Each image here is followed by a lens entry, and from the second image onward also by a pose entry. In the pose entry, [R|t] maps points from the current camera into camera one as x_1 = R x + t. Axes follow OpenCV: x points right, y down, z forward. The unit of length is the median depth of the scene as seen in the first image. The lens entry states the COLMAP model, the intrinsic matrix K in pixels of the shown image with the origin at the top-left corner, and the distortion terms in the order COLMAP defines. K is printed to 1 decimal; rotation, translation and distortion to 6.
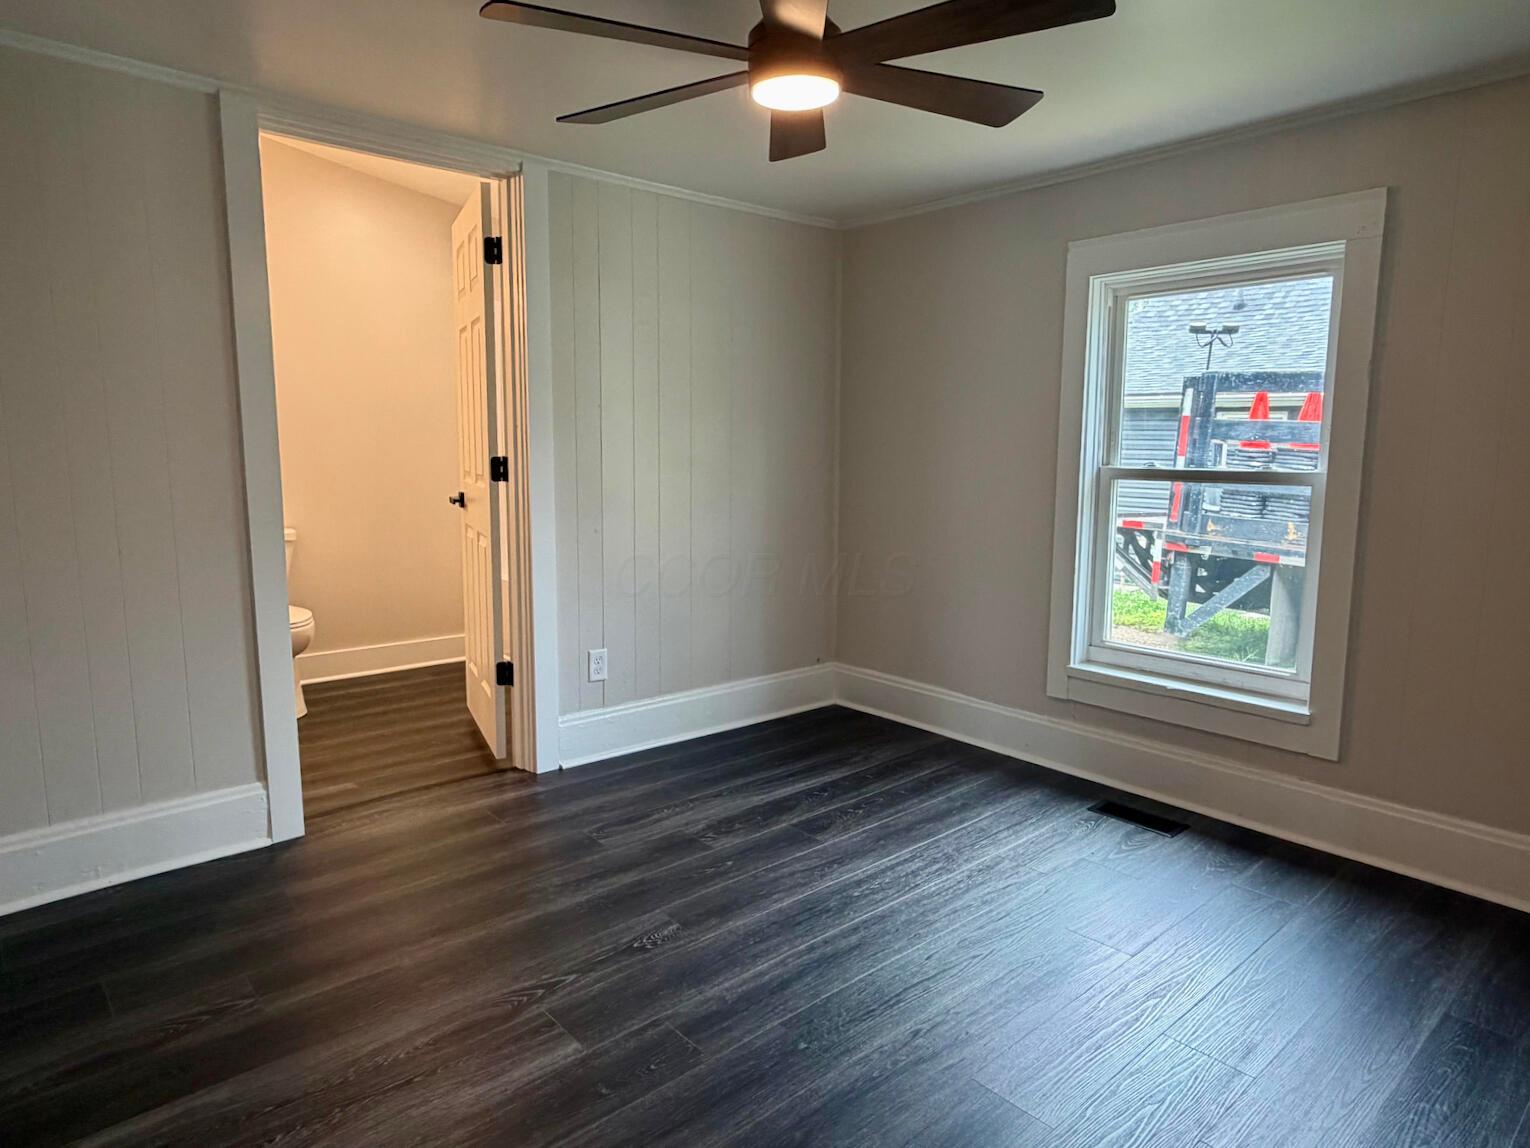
lens RADIAL K [[929.1, 0, 781.9], [0, 929.1, 560.4], [0, 0, 1]] dist [-0.001165, -0.000723]
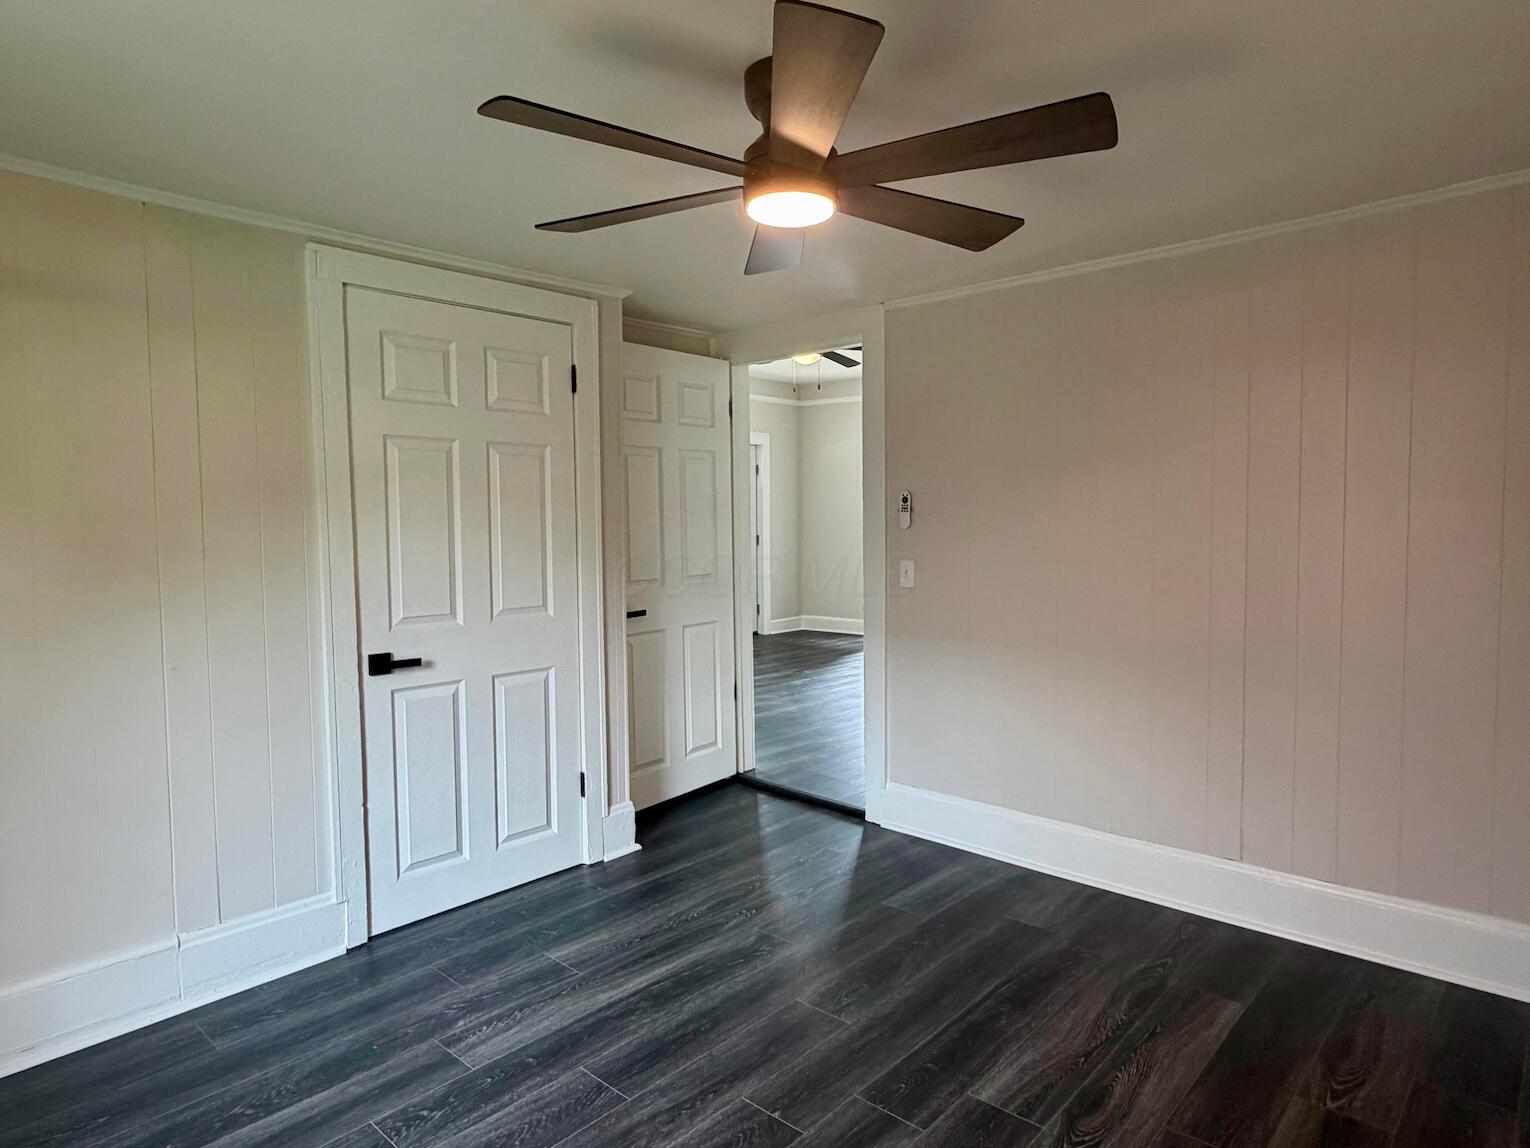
lens RADIAL K [[891.2, 0, 753.0], [0, 891.2, 581.6], [0, 0, 1]] dist [-0.000878, -0.000391]
pose [[-0.996816, 0.002633, -0.079692, 0.100511], [-0.011688, 0.983833, 0.178707, -0.200640], [0.078874, 0.179069, -0.980670, 1.495372]]
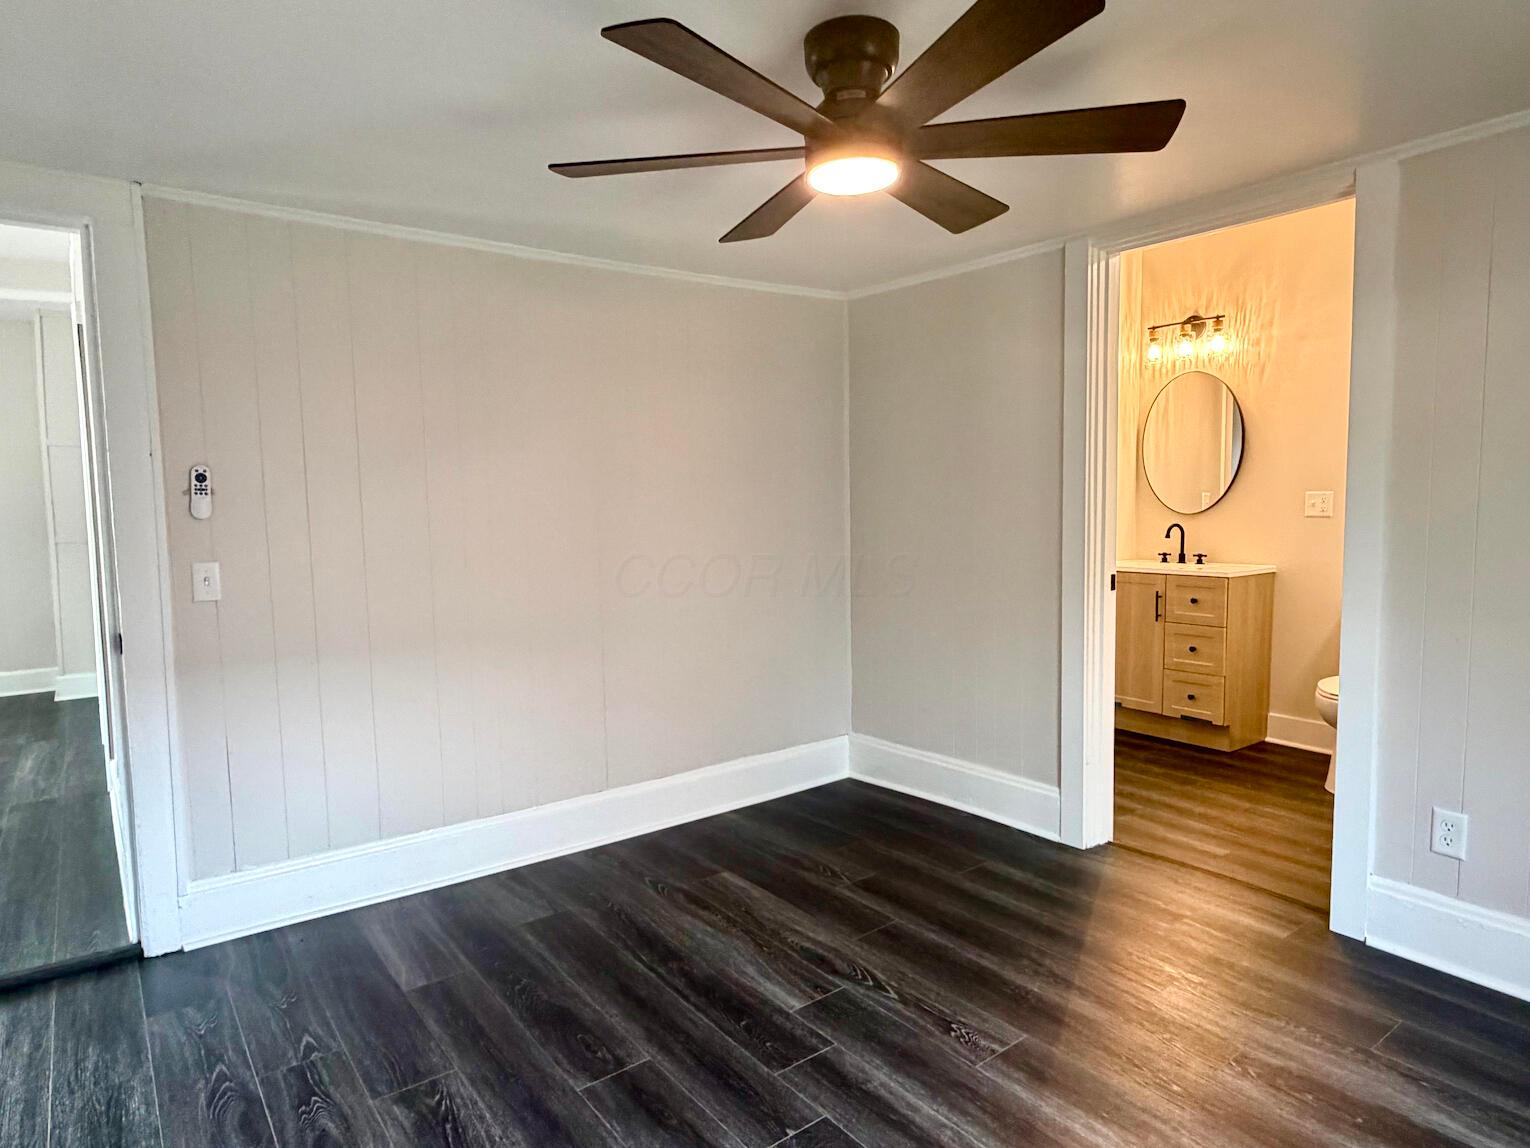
lens RADIAL K [[922.5, 0, 765.0], [0, 922.5, 574.0], [0, 0, 1]] dist [-0.002472, -0.000385]
pose [[-0.094749, 0.077009, -0.992518, 0.768456], [-0.107634, 0.990366, 0.087117, -0.124754], [0.989665, 0.115082, -0.085547, 0.786597]]
